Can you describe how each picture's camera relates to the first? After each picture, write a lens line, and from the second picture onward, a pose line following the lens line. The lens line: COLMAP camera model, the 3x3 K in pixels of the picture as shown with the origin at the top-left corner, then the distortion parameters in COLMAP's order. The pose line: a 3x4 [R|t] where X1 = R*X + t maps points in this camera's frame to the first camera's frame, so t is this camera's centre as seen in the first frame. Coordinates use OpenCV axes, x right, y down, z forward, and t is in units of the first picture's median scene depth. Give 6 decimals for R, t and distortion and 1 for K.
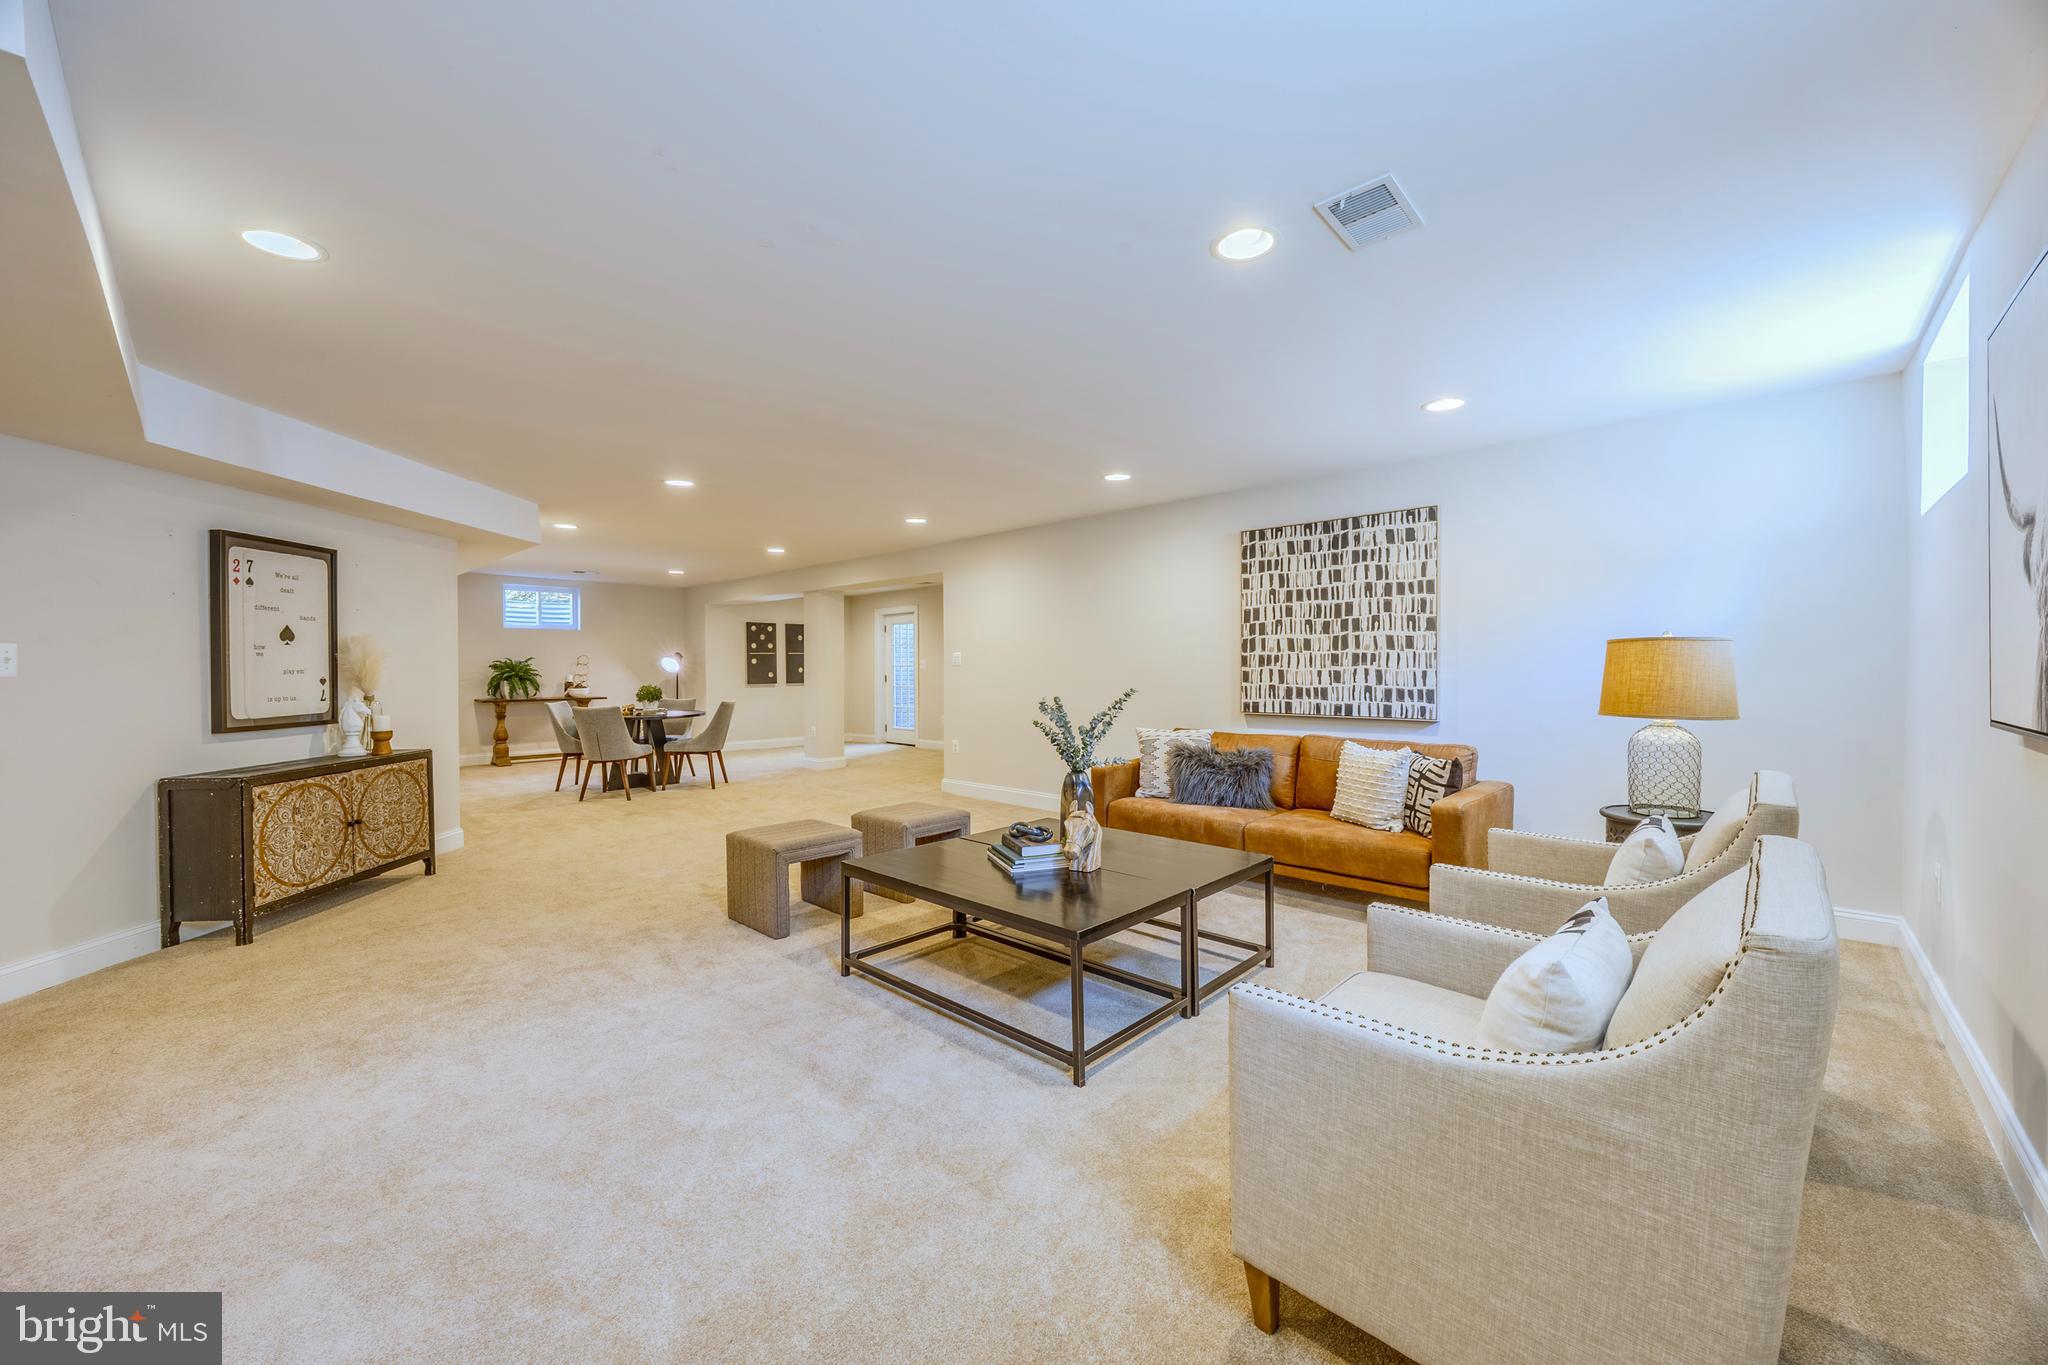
lens RADIAL K [[799.4, 0, 1023.6], [0, 799.4, 672.2], [0, 0, 1]] dist [-0.003701, -0.000135]
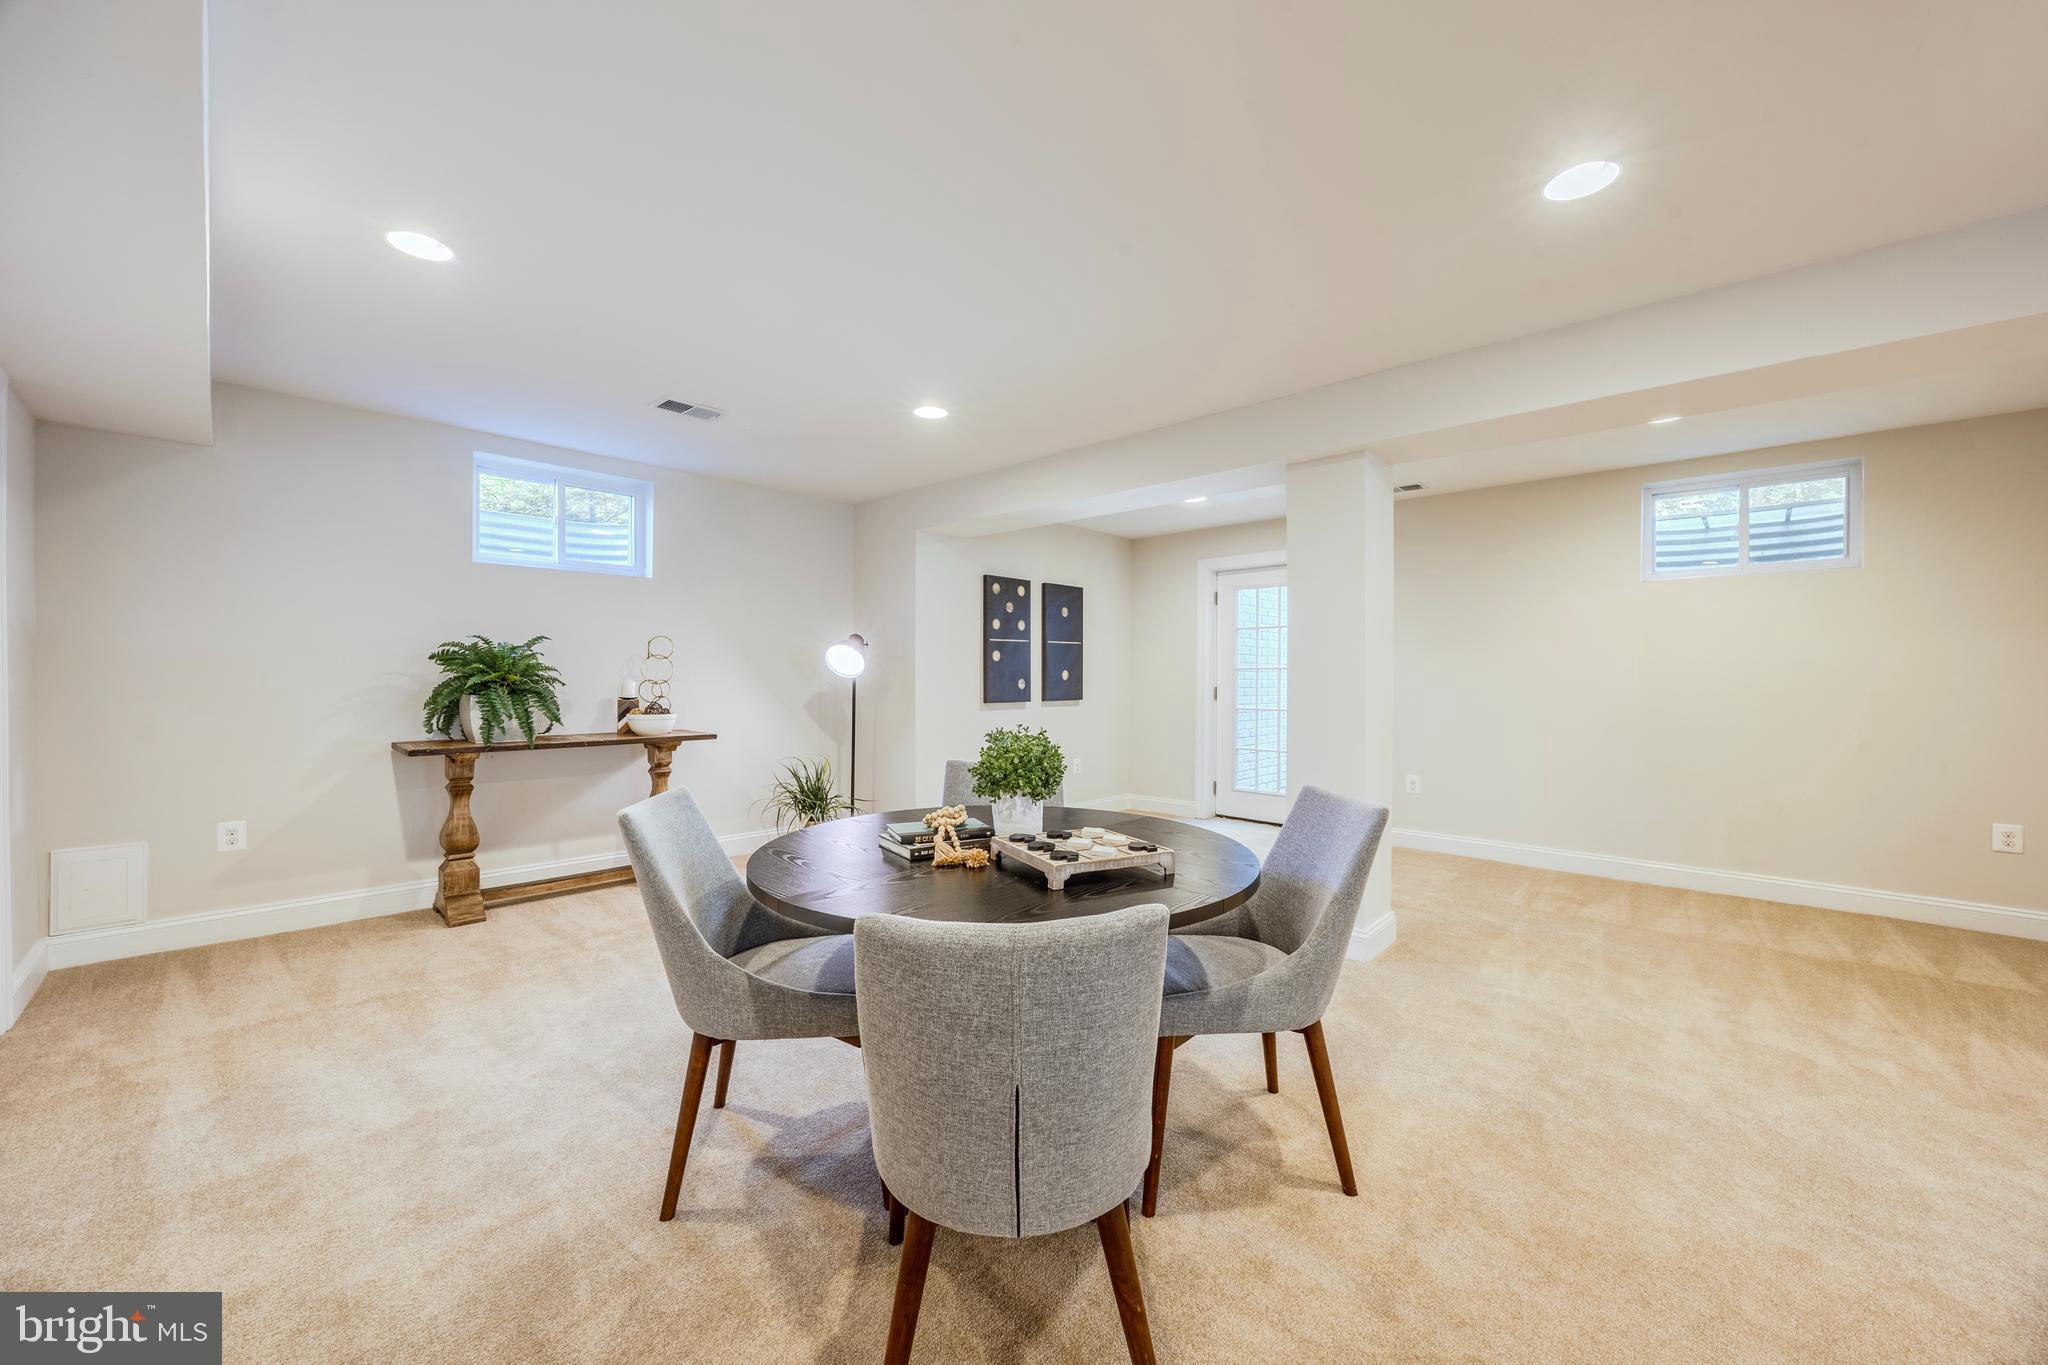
lens RADIAL K [[799.4, 0, 1023.2], [0, 799.4, 674.5], [0, 0, 1]] dist [-0.003701, -0.000135]
pose [[0.999745, 0.009900, 0.020319, -0.372337], [-0.009778, 0.999934, -0.006099, 0.000339], [-0.020378, 0.005899, 0.999775, 0.579239]]
